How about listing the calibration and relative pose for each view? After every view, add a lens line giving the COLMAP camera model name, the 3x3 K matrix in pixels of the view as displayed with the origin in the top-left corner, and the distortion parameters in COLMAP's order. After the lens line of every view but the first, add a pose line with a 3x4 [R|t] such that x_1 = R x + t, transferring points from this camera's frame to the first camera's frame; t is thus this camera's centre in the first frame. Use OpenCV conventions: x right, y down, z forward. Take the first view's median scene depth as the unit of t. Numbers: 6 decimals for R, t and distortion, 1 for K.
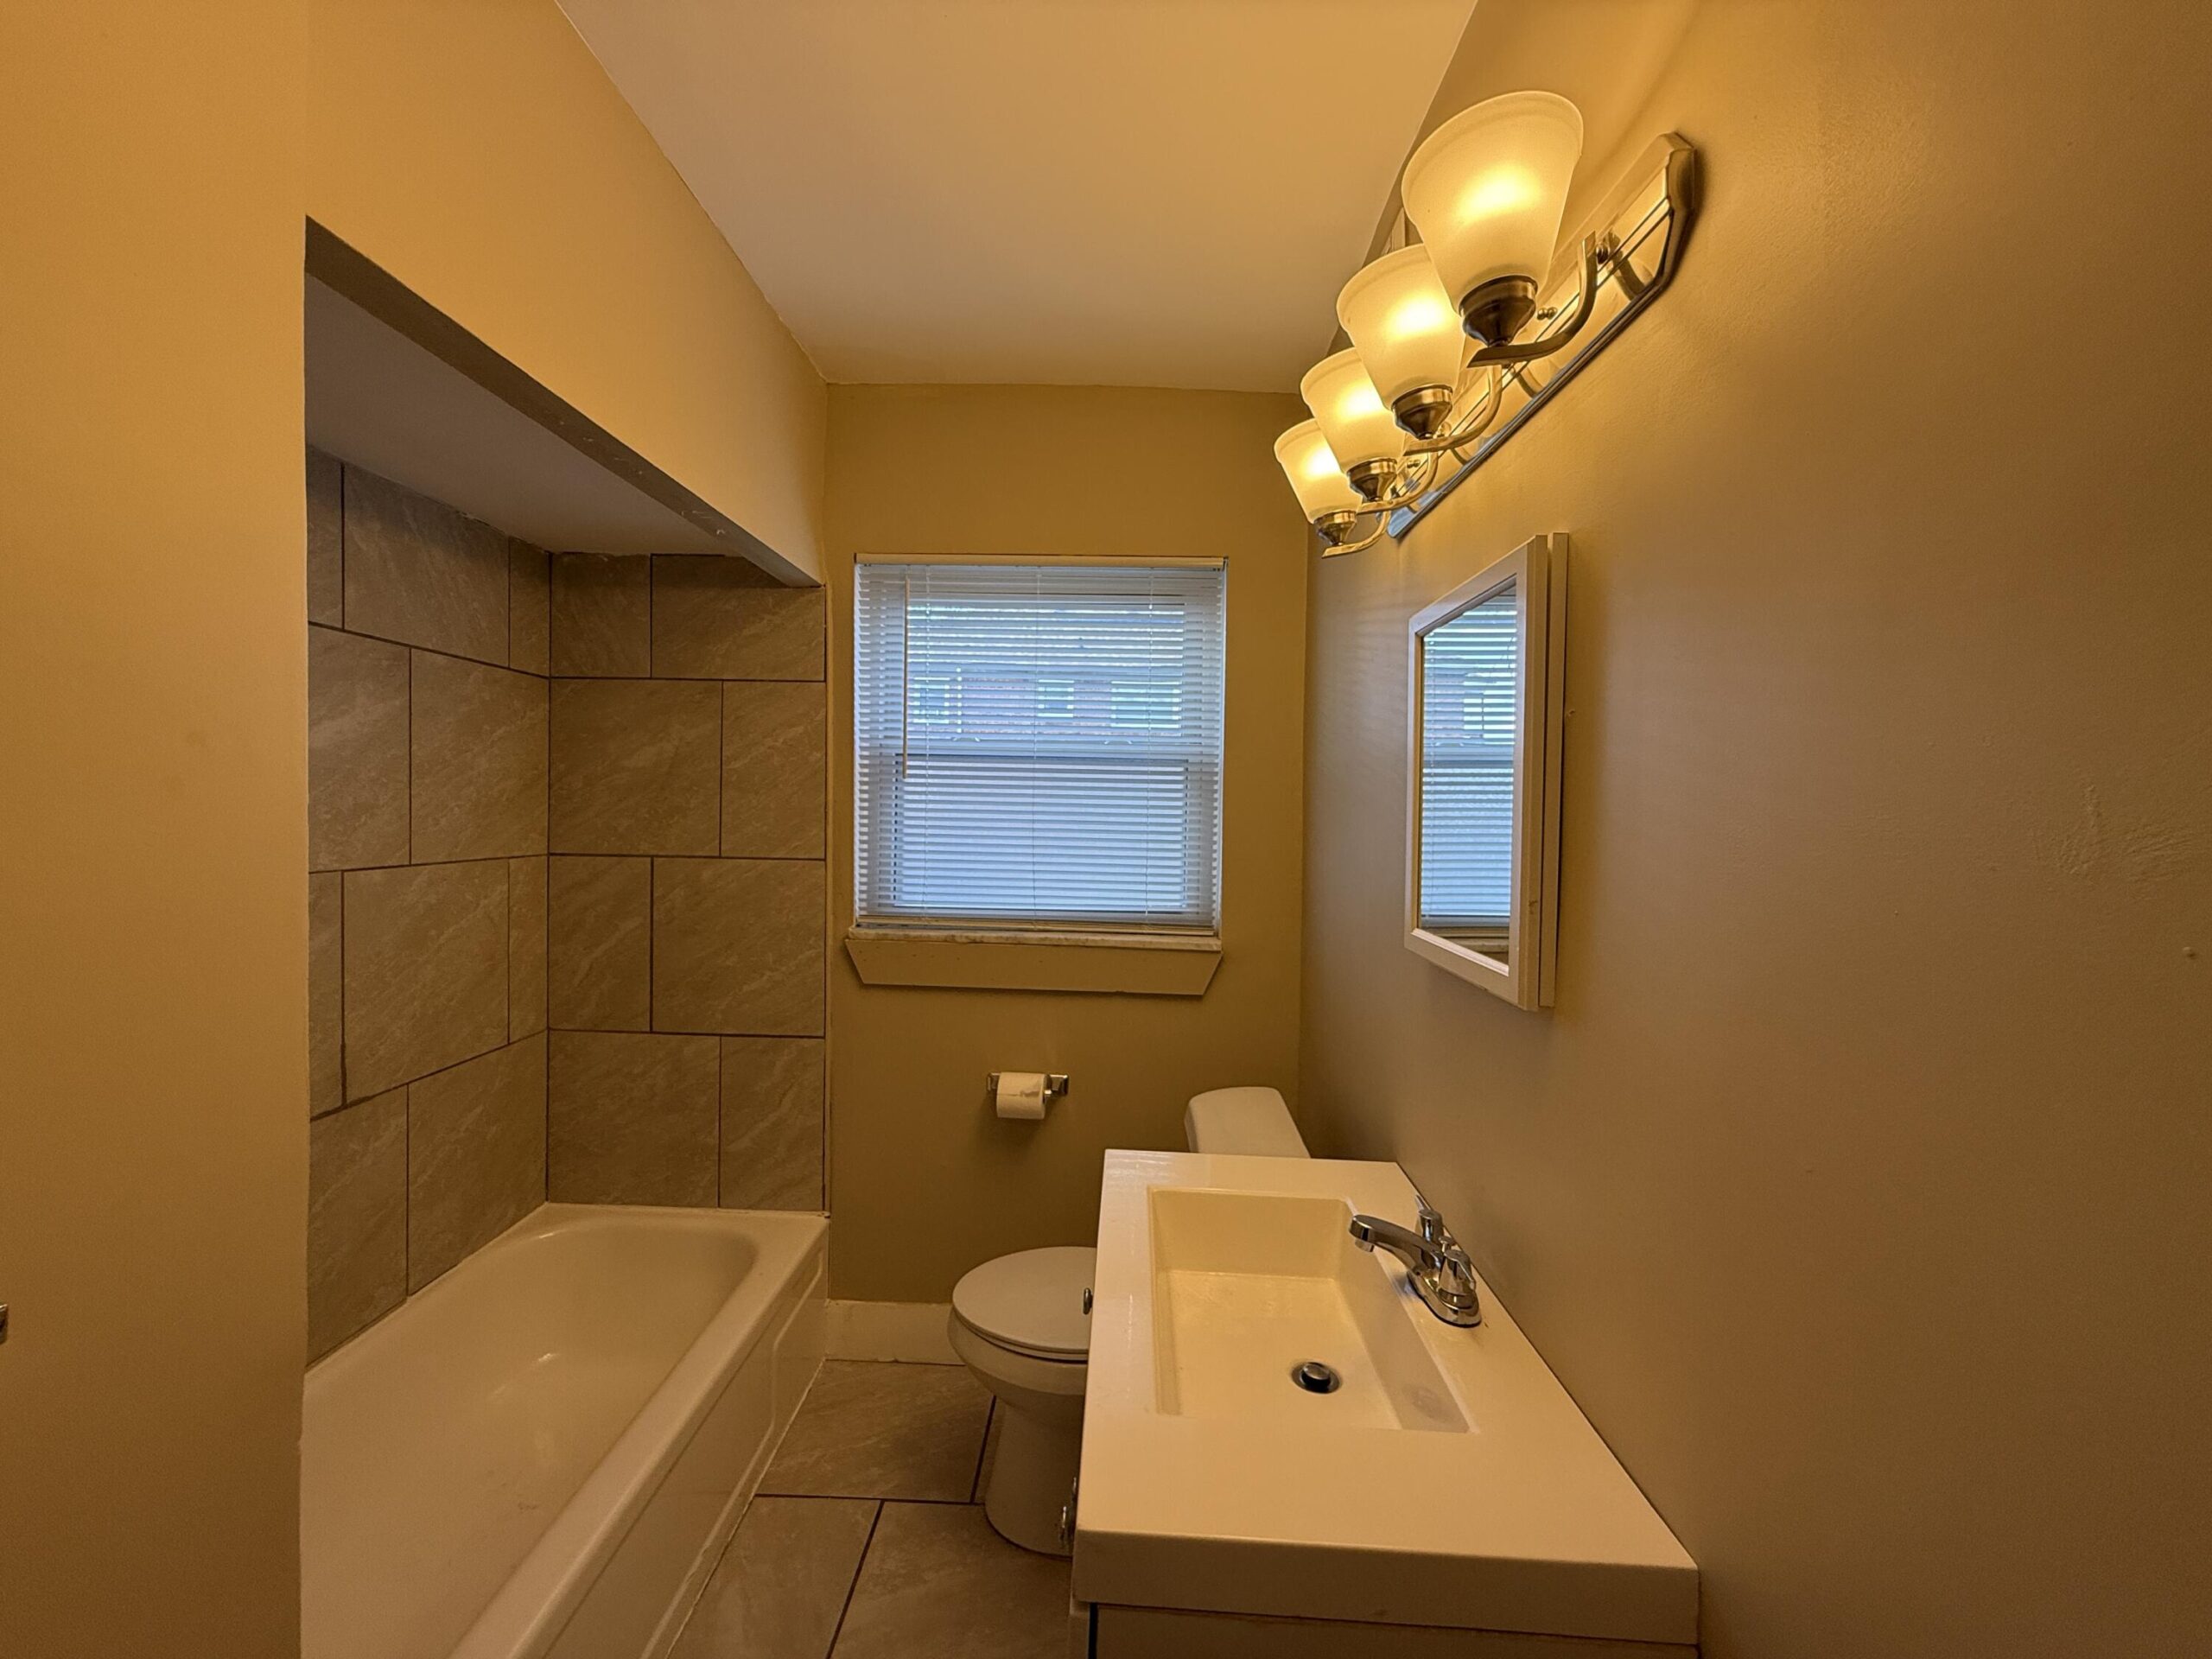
lens RADIAL K [[880.5, 0, 1103.4], [0, 880.5, 824.2], [0, 0, 1]] dist [-0.000112, 0.000088]
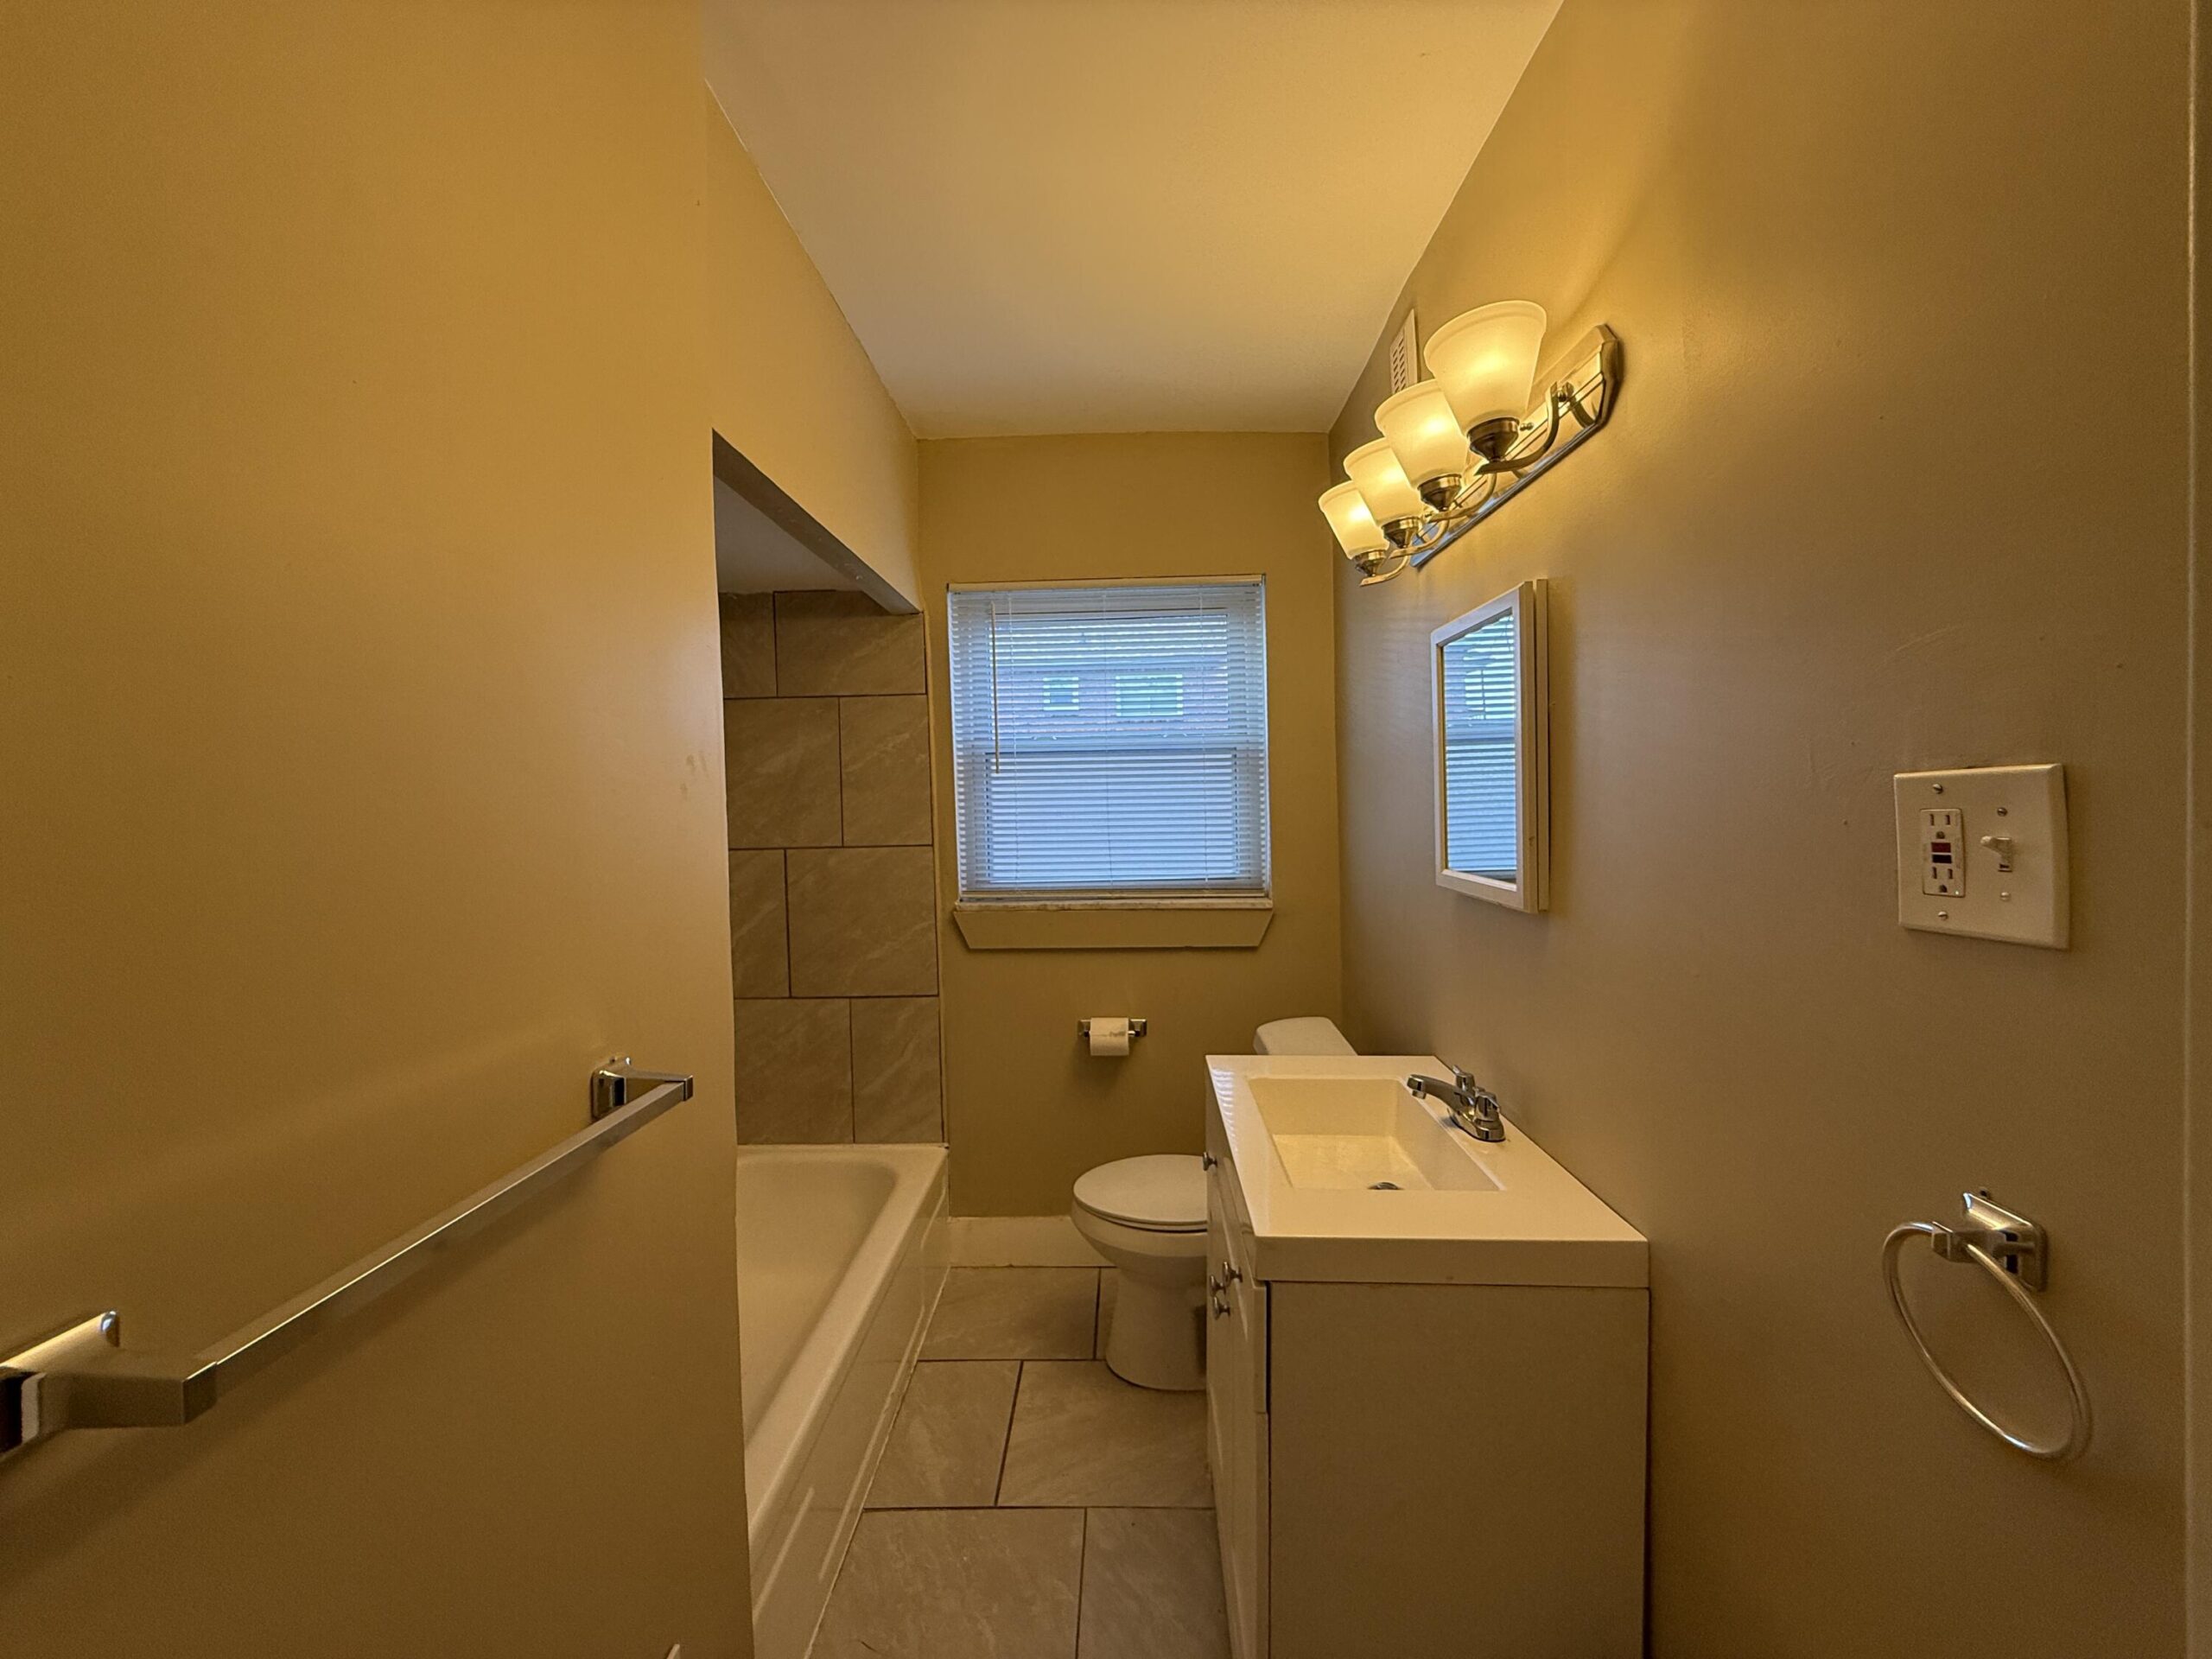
lens RADIAL K [[880.5, 0, 1102.8], [0, 880.5, 825.8], [0, 0, 1]] dist [-0.000112, 0.000088]
pose [[0.999179, -0.040221, -0.004850, -0.094405], [0.040273, 0.999126, 0.011195, 0.012034], [0.004395, -0.011381, 0.999926, -0.203873]]
